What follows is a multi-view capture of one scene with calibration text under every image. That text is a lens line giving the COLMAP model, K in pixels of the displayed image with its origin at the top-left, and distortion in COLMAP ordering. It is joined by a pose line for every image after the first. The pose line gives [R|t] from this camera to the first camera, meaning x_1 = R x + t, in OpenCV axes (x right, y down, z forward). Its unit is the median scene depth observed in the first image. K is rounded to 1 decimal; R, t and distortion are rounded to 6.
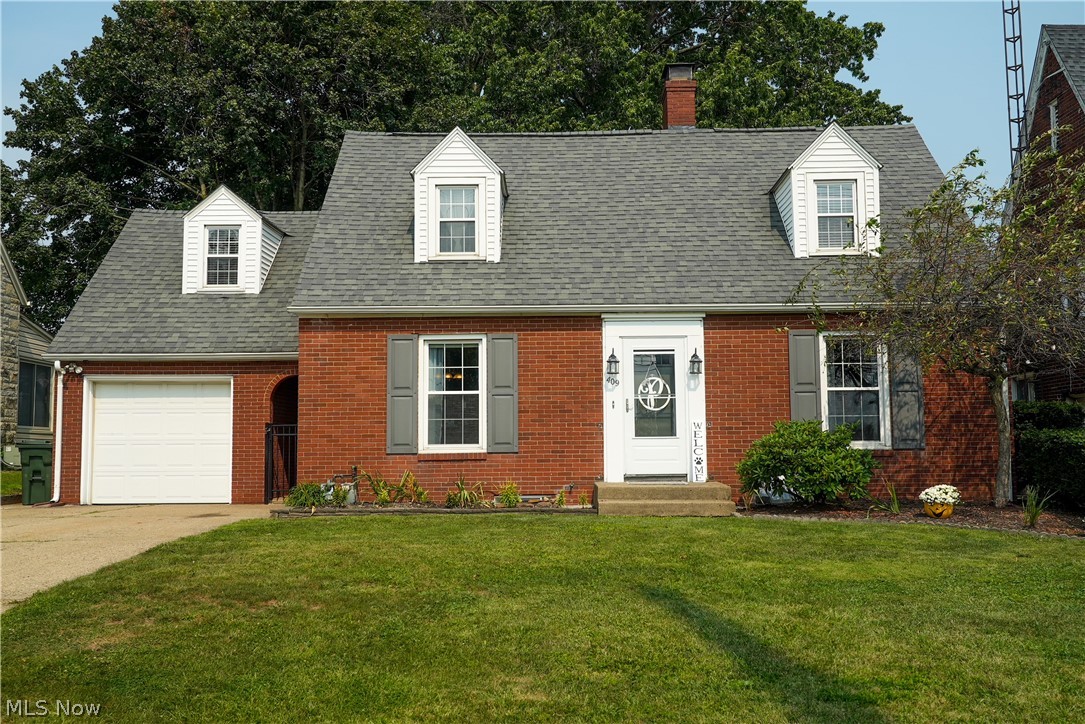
lens RADIAL K [[984.4, 0, 544.1], [0, 984.4, 361.8], [0, 0, 1]] dist [0.012646, 0.000000]
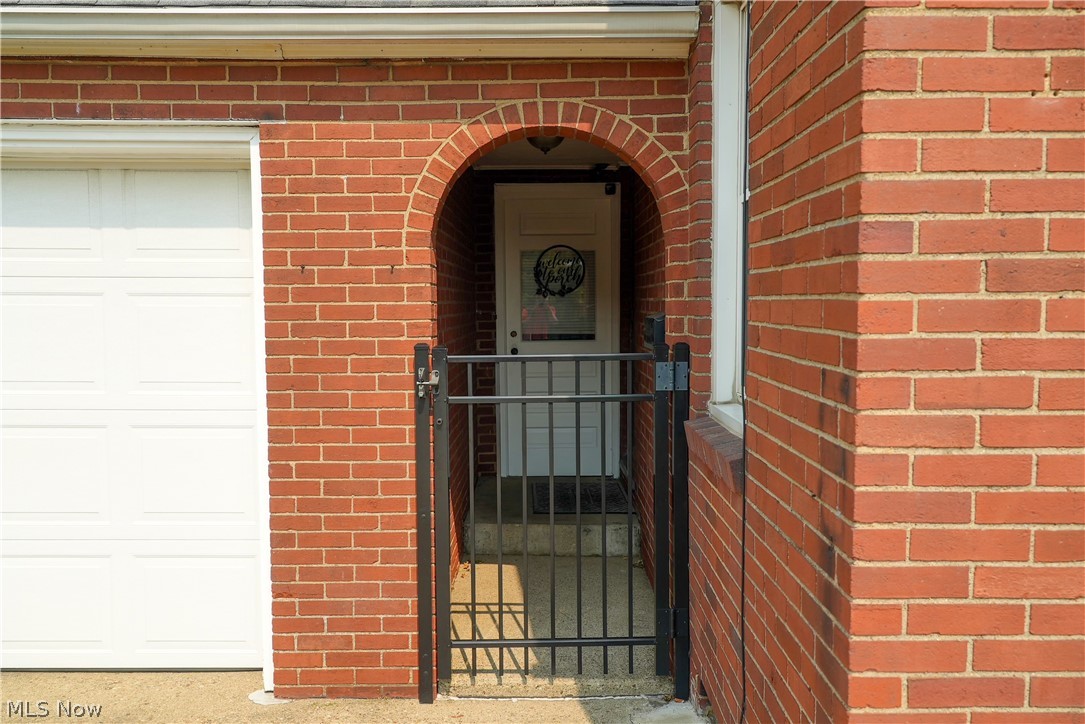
lens RADIAL K [[945.4, 0, 541.9], [0, 945.4, 363.6], [0, 0, 1]] dist [-0.002465, -0.000846]
pose [[0.999959, 0.006410, 0.006434, -0.255068], [-0.007329, 0.987919, 0.154796, 0.033071], [-0.005364, -0.154837, 0.987925, 0.788843]]
